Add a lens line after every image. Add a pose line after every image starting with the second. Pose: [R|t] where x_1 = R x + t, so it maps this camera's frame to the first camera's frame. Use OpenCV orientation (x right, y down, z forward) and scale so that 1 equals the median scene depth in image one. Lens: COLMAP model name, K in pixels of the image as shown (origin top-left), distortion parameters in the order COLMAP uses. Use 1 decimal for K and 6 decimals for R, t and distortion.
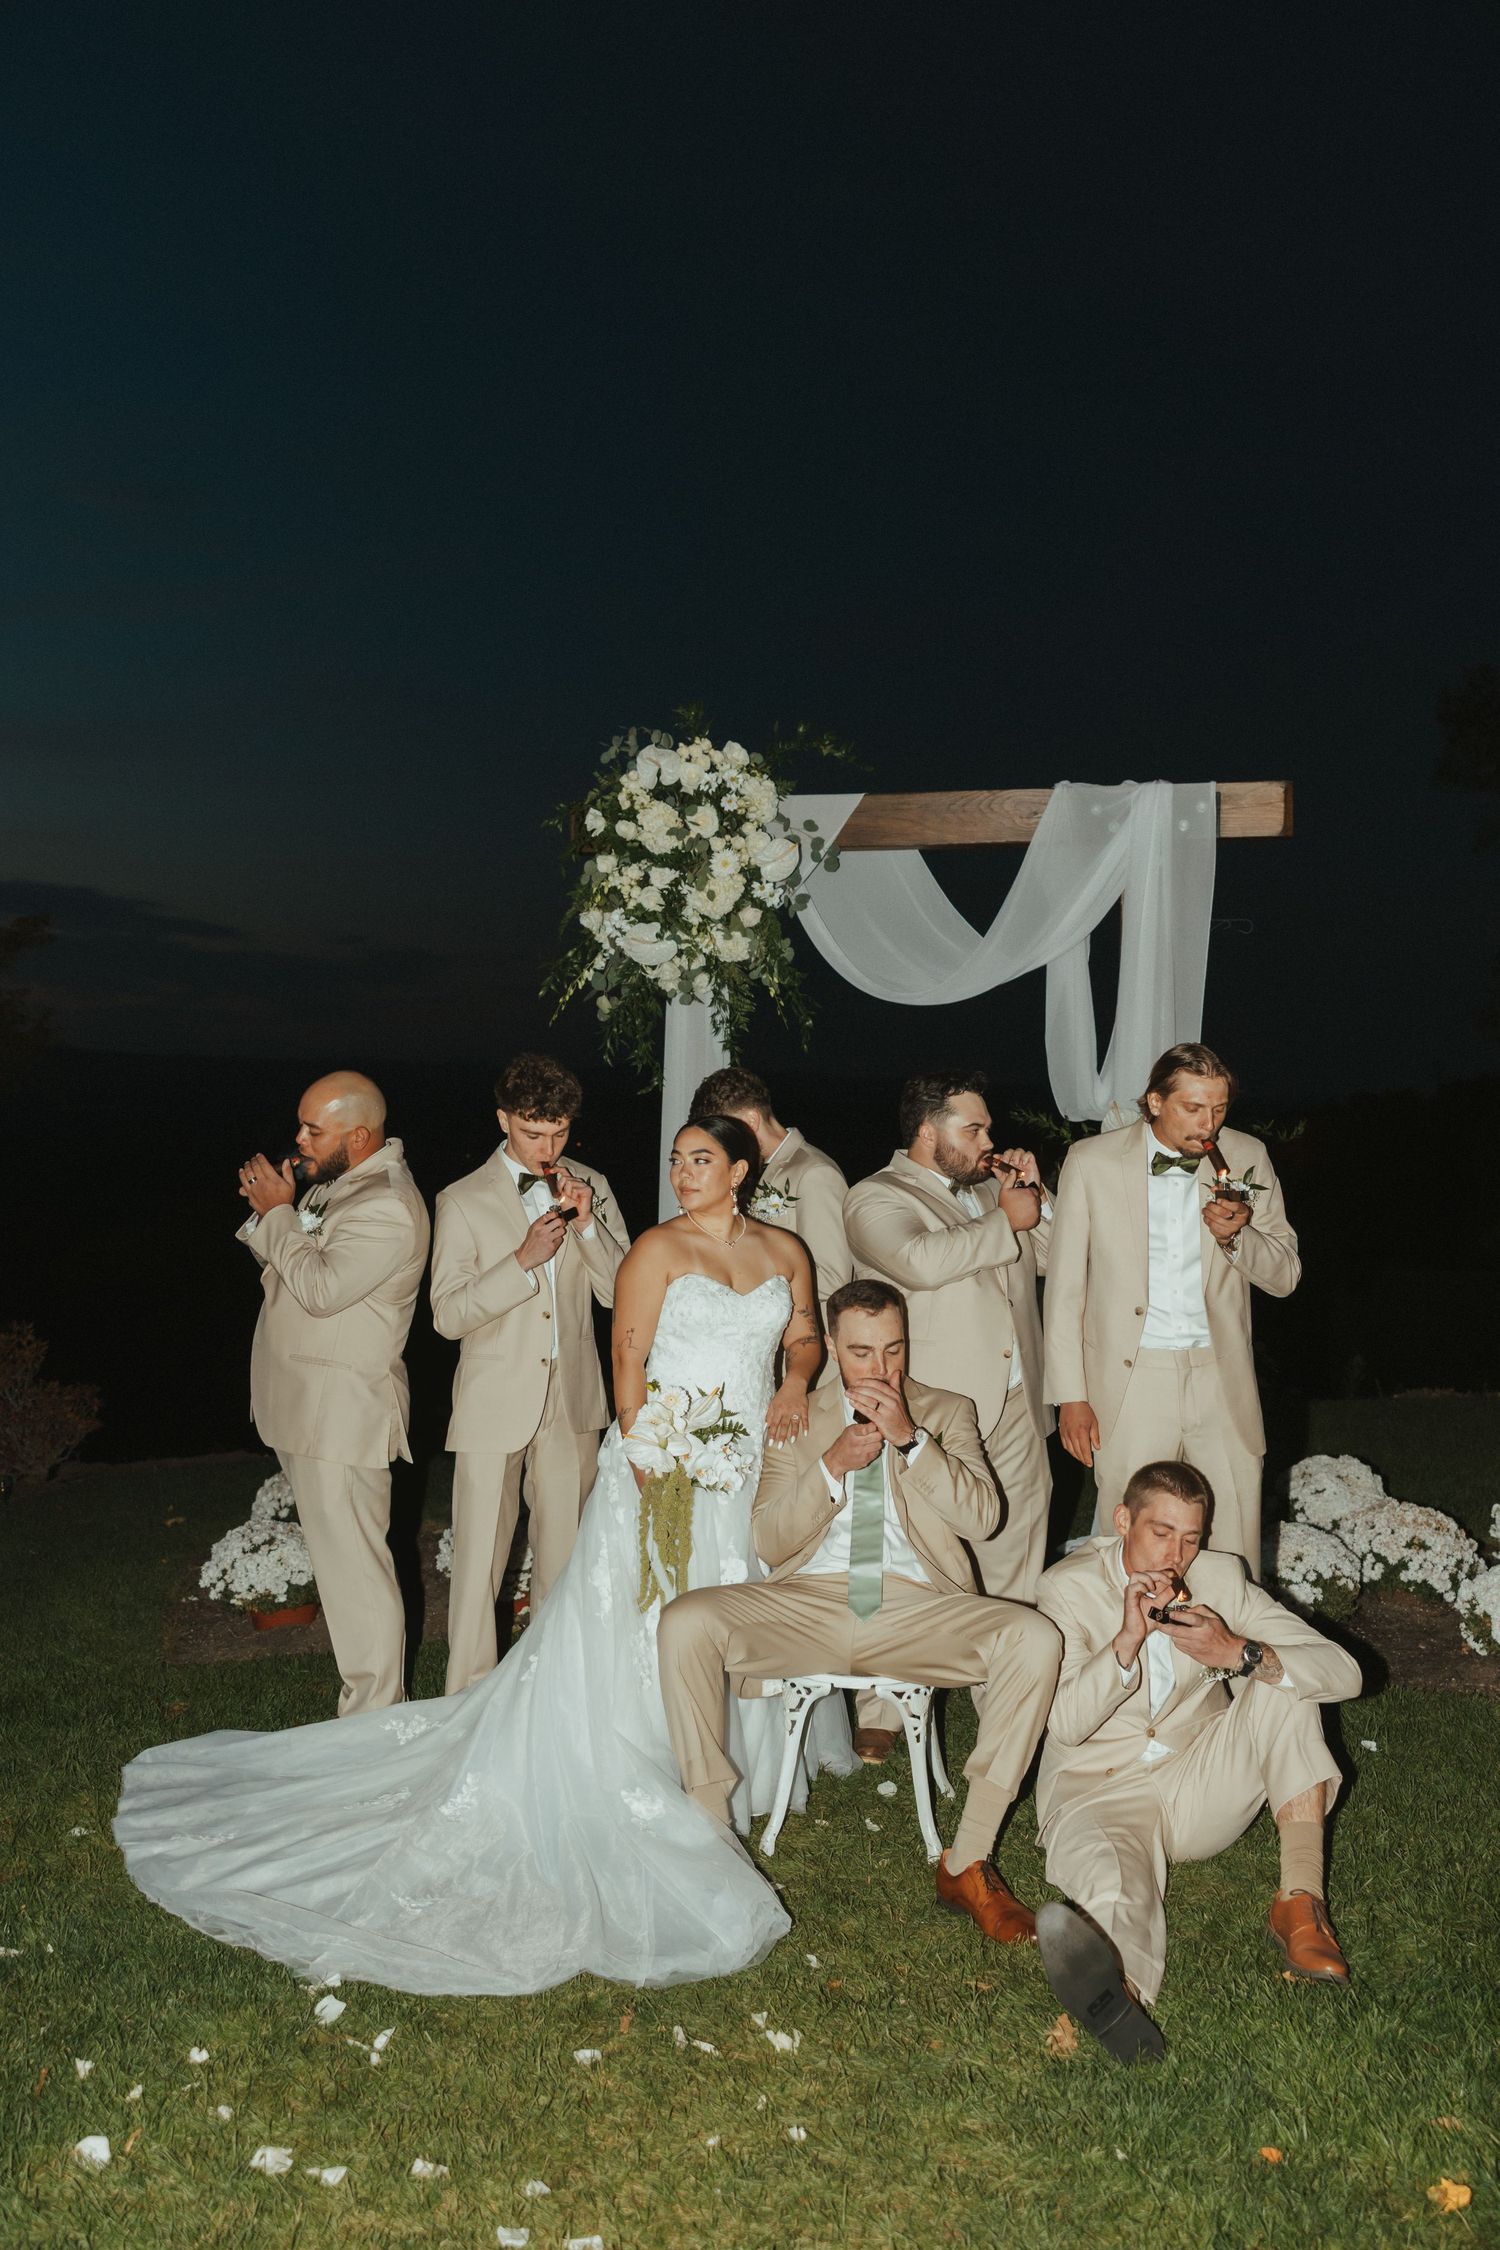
lens RADIAL K [[1965.4, 0, 750.0], [0, 1965.4, 1125.0], [0, 0, 1]] dist [-0.000330, 0.002537]
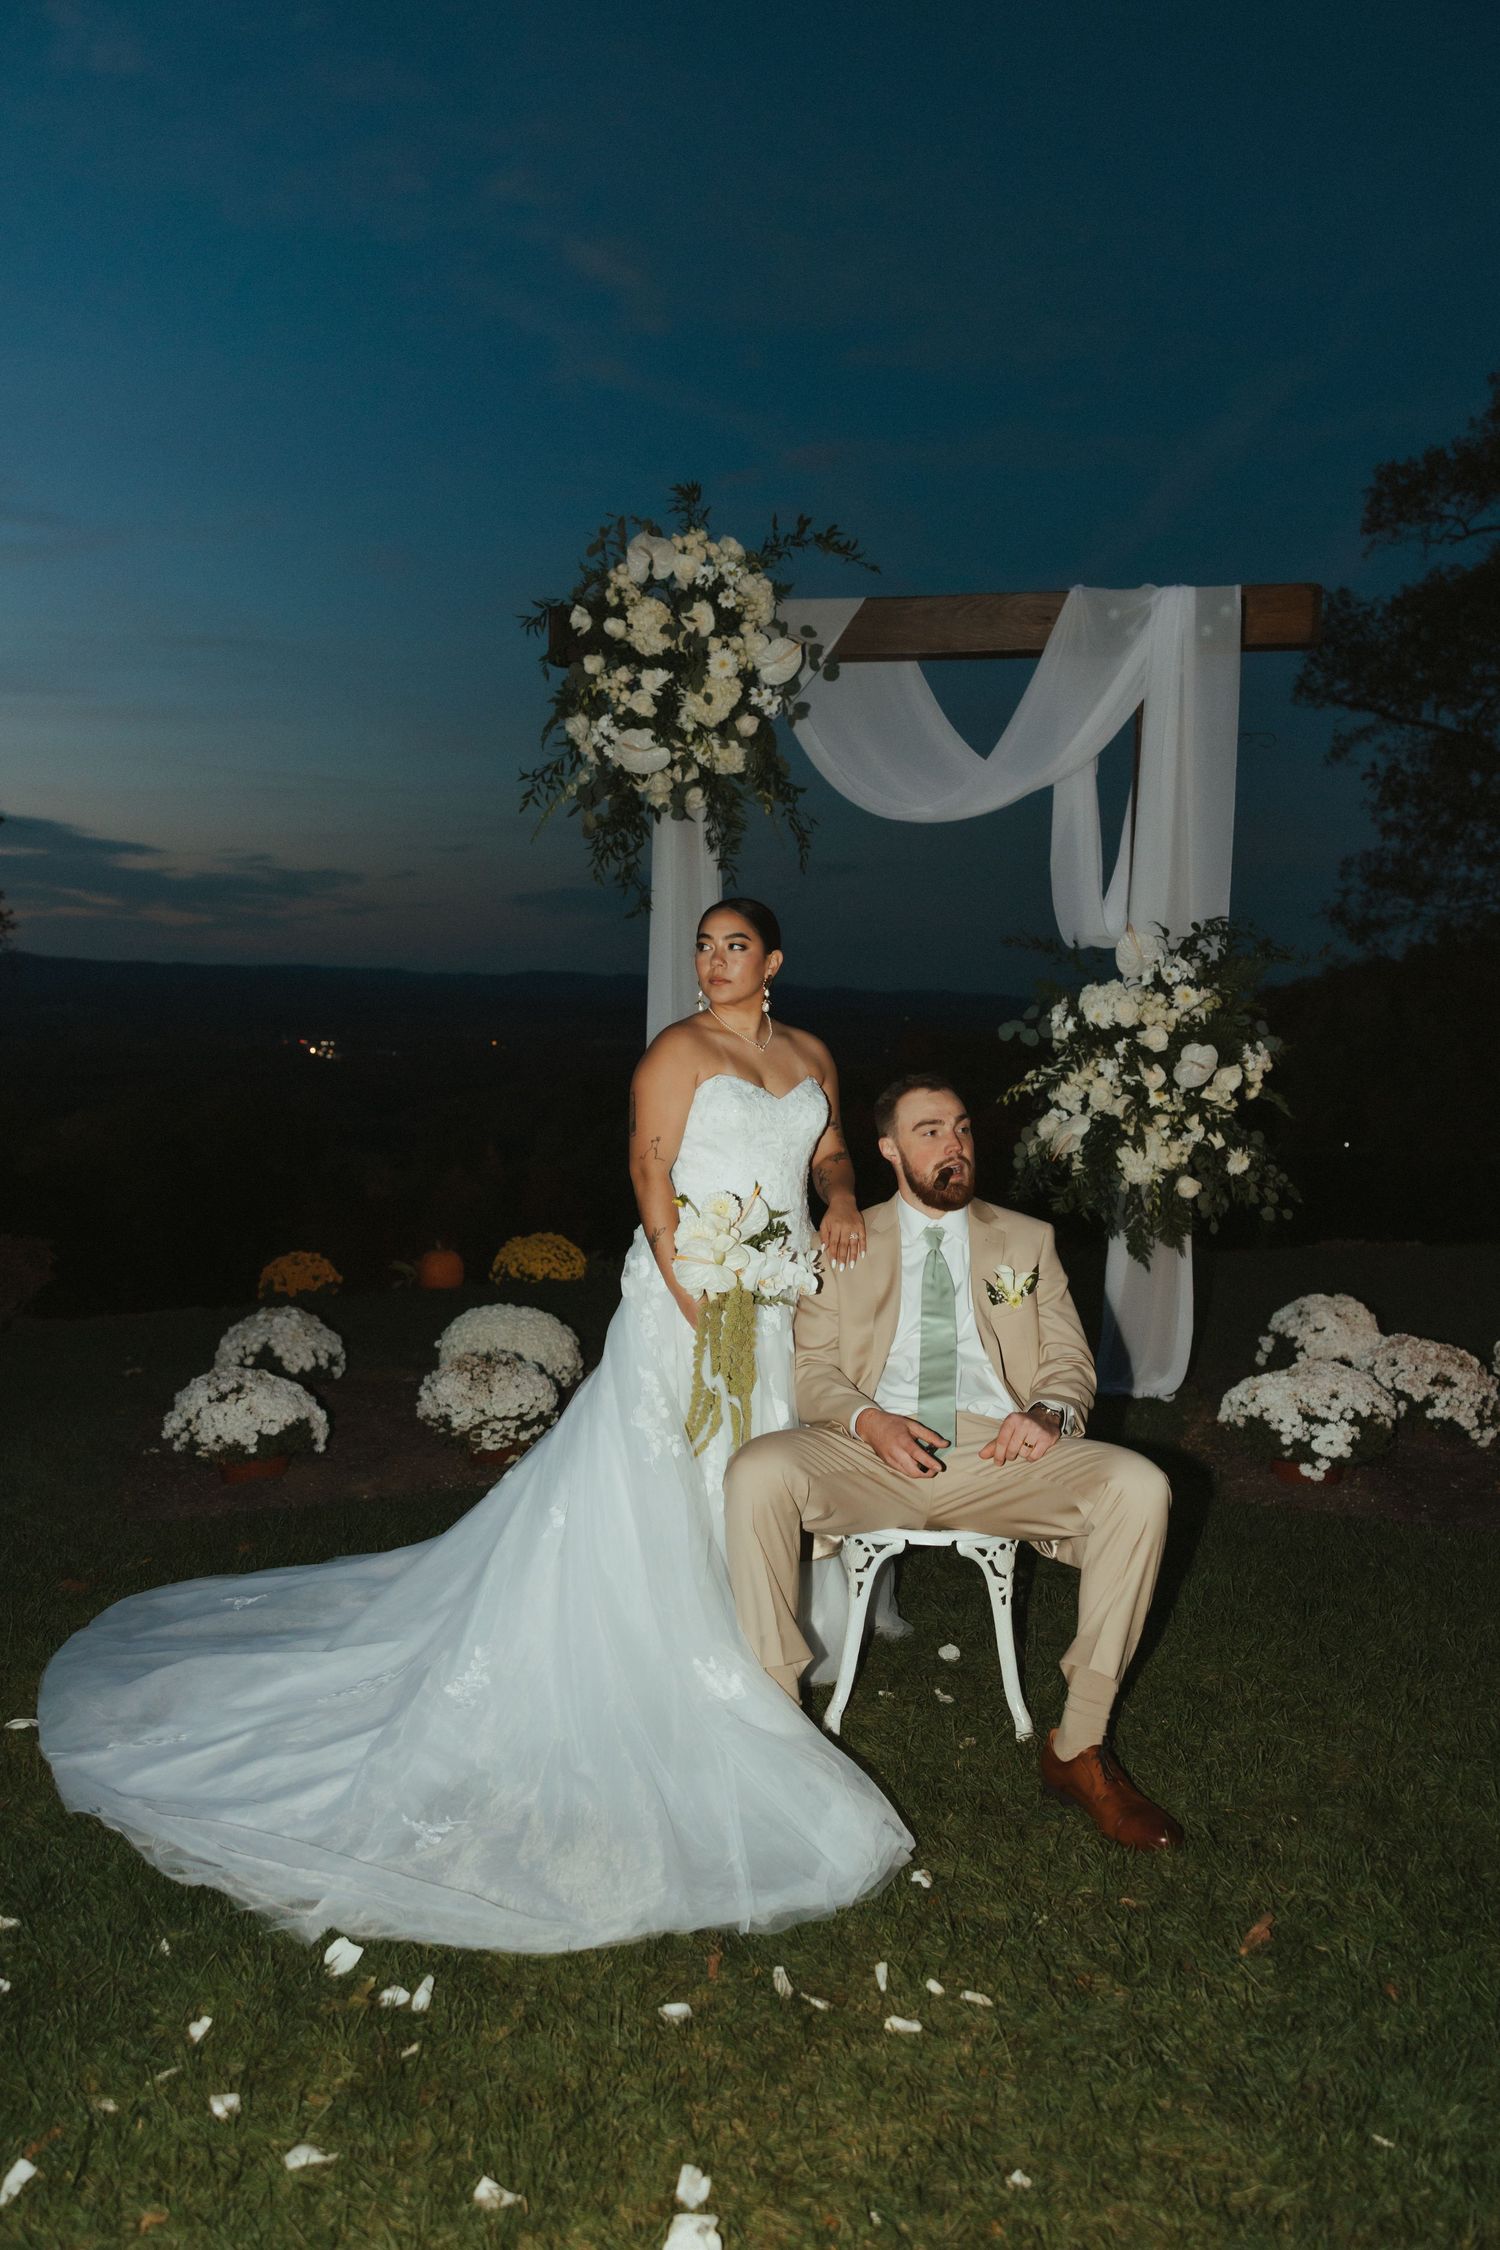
lens RADIAL K [[1738.3, 0, 750.0], [0, 1738.3, 1125.0], [0, 0, 1]] dist [0.008903, 0.000465]
pose [[0.998672, -0.001557, 0.051487, -0.042161], [-0.001258, 0.998508, 0.054590, 0.039696], [-0.051495, -0.054582, 0.997181, 0.164021]]
